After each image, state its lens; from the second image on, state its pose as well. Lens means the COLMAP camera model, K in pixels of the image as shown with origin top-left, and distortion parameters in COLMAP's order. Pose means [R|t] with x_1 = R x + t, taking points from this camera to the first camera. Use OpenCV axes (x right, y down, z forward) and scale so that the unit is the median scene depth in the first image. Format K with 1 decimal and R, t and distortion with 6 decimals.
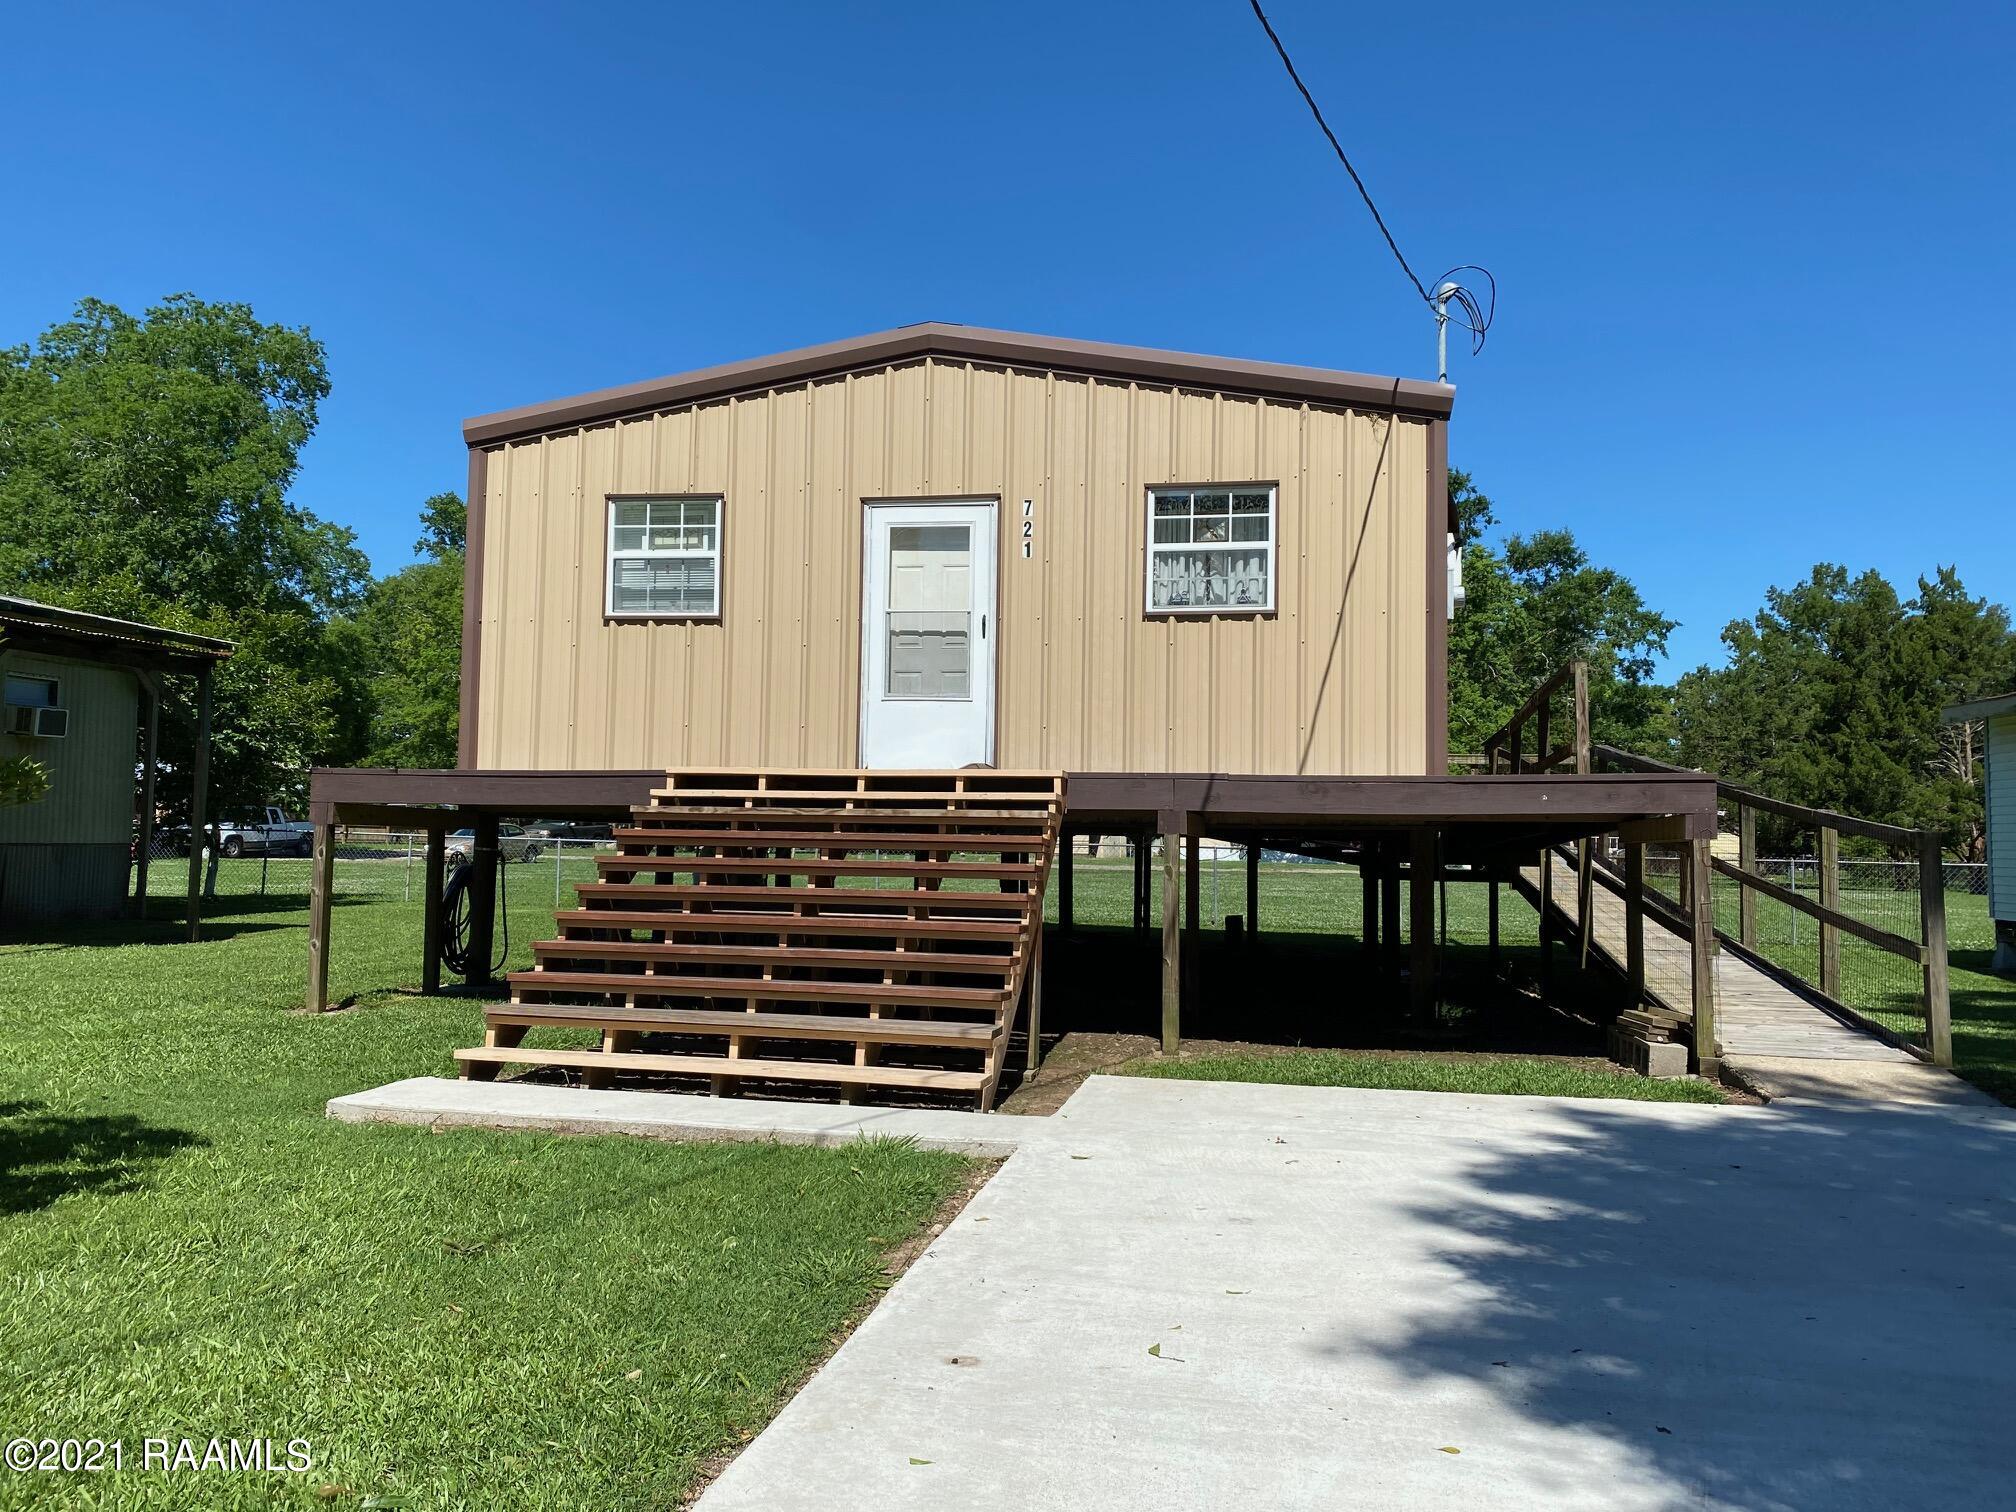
lens RADIAL K [[1520.9, 0, 1022.9], [0, 1520.9, 744.9], [0, 0, 1]] dist [0.107452, -0.173342]
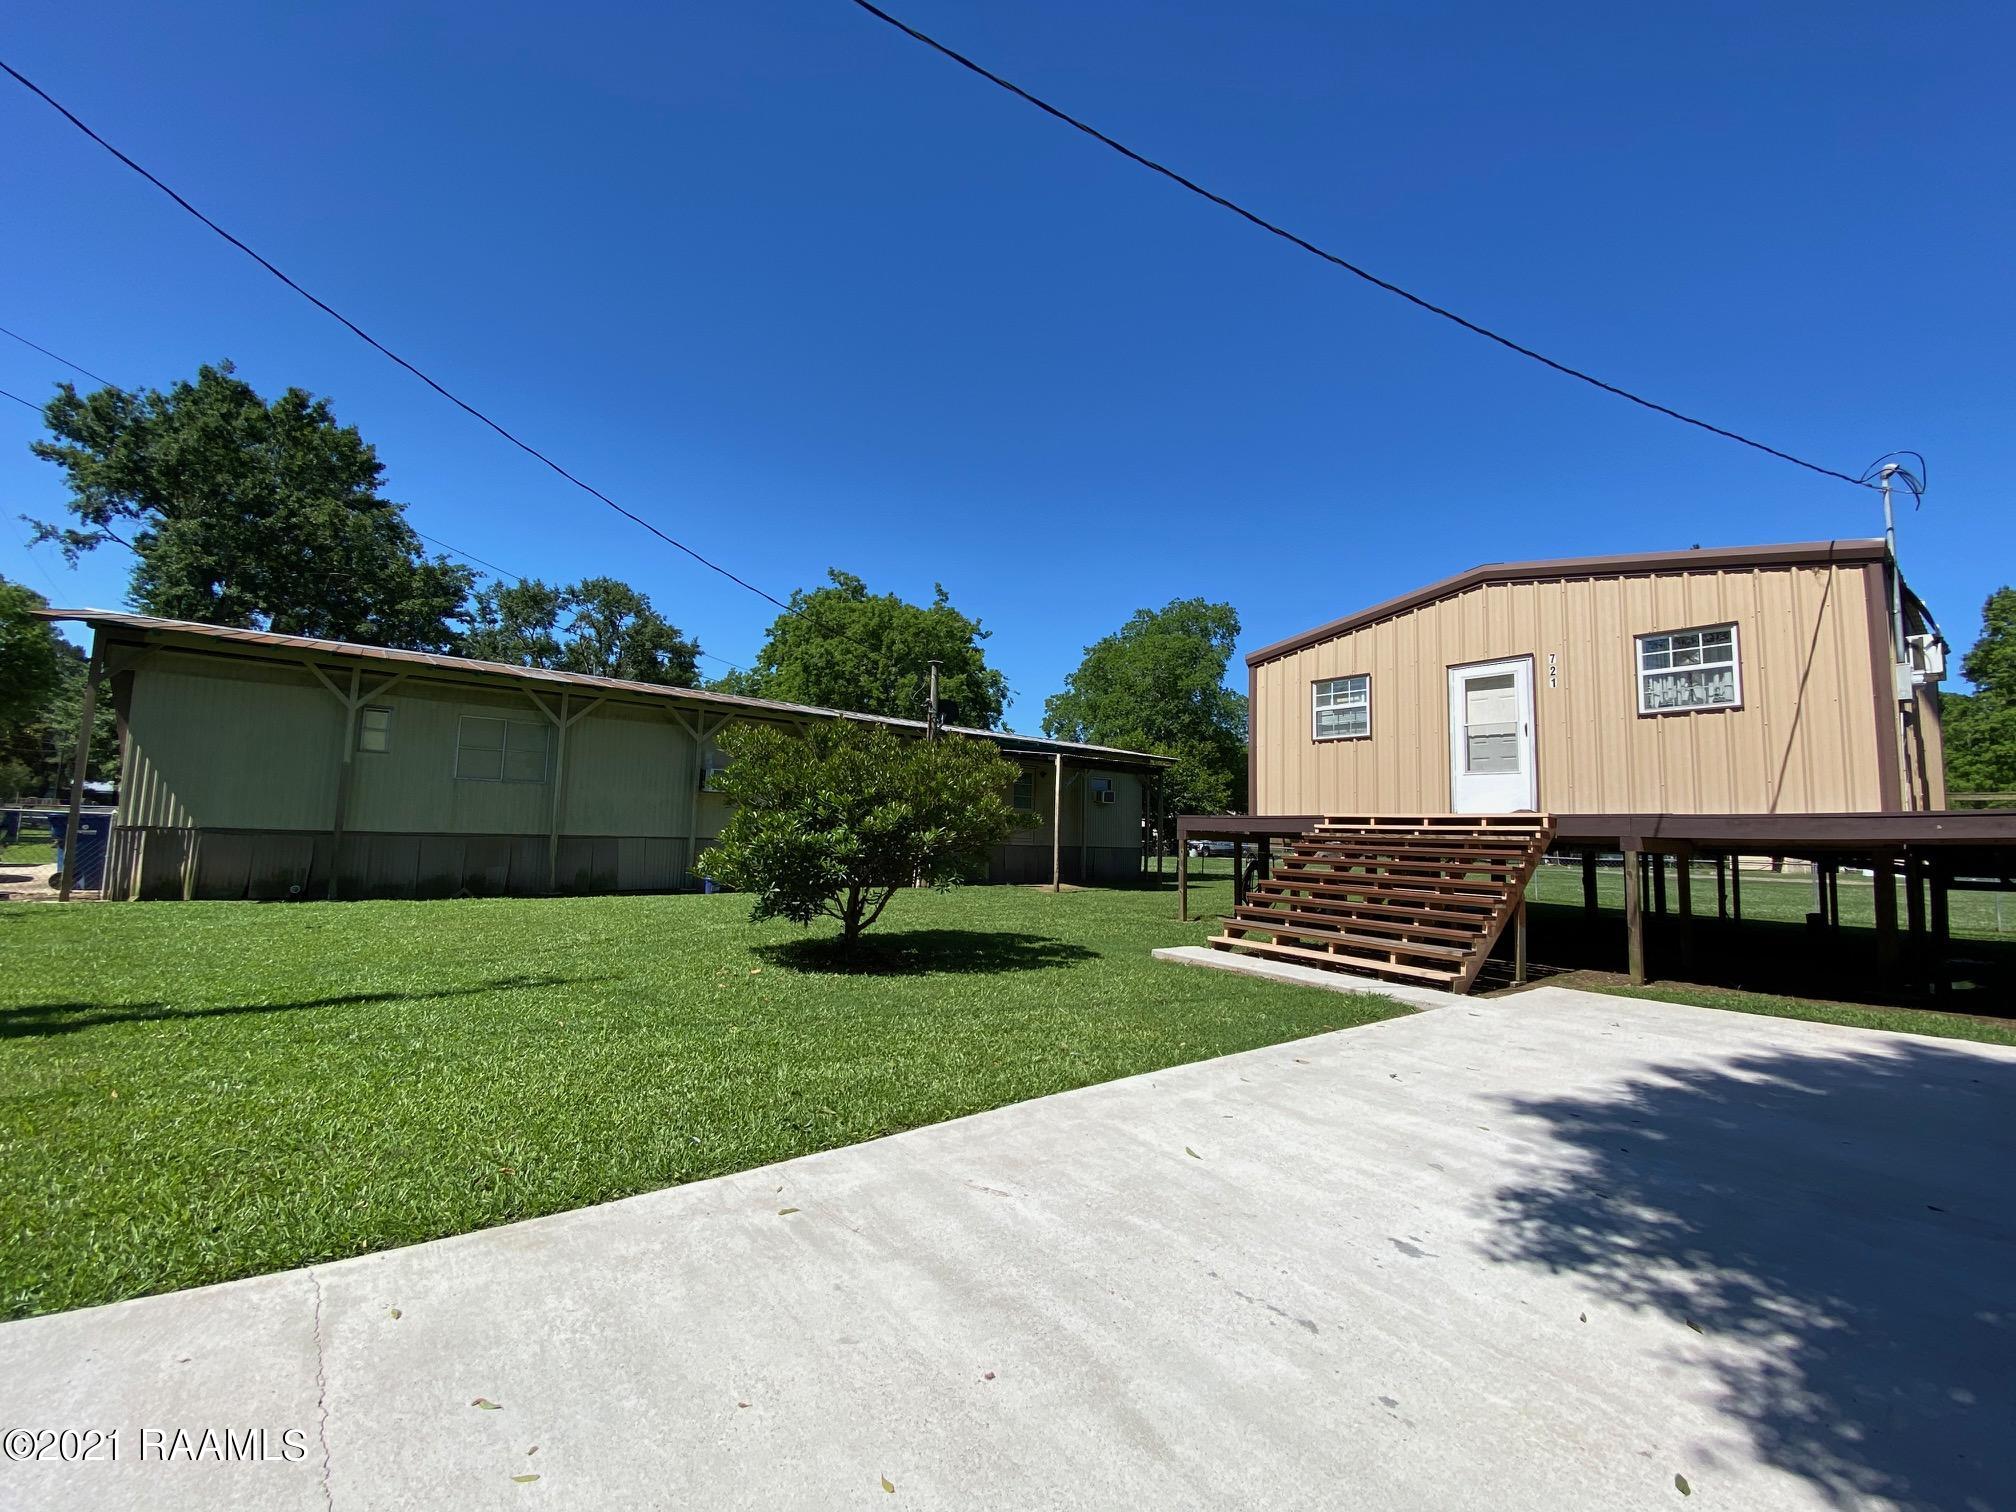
lens RADIAL K [[809.9, 0, 1008.0], [0, 809.9, 756.0], [0, 0, 1]] dist [0.000256, -0.000176]
pose [[0.747088, -0.058413, -0.662154, 0.140332], [0.022250, 0.997771, -0.062917, -0.003158], [0.664353, 0.032272, 0.746722, -0.079042]]
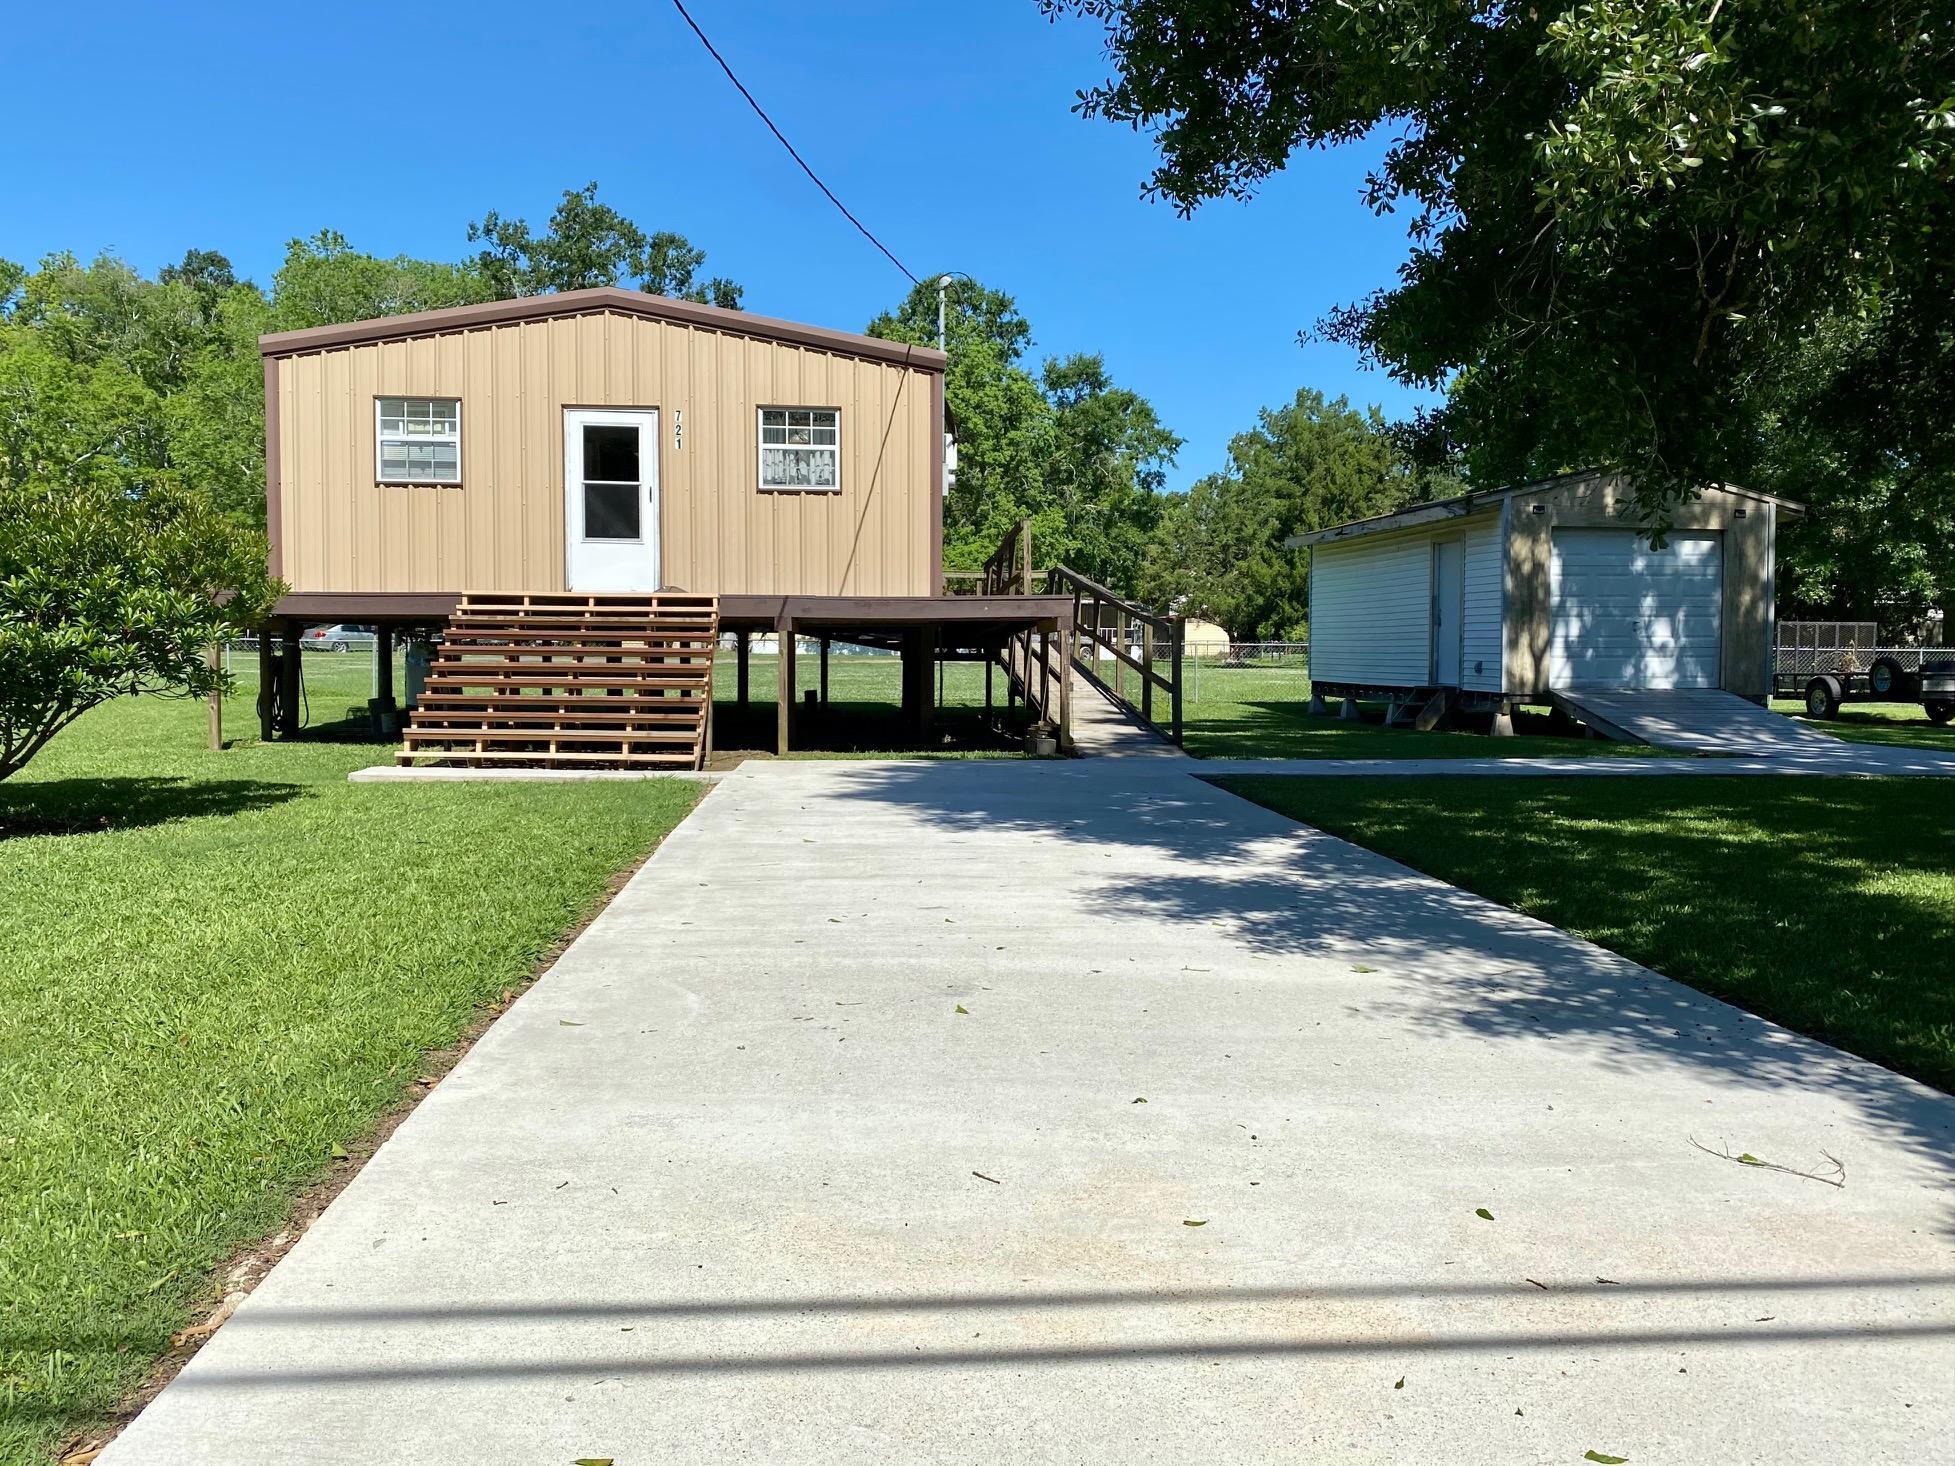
lens RADIAL K [[1516.2, 0, 977.5], [0, 1516.2, 733.0], [0, 0, 1]] dist [0.097412, -0.114438]
pose [[0.968049, -0.026404, 0.249365, -0.093949], [-0.005425, 0.992003, 0.126098, -0.034915], [-0.250701, -0.123421, 0.960165, -0.563201]]
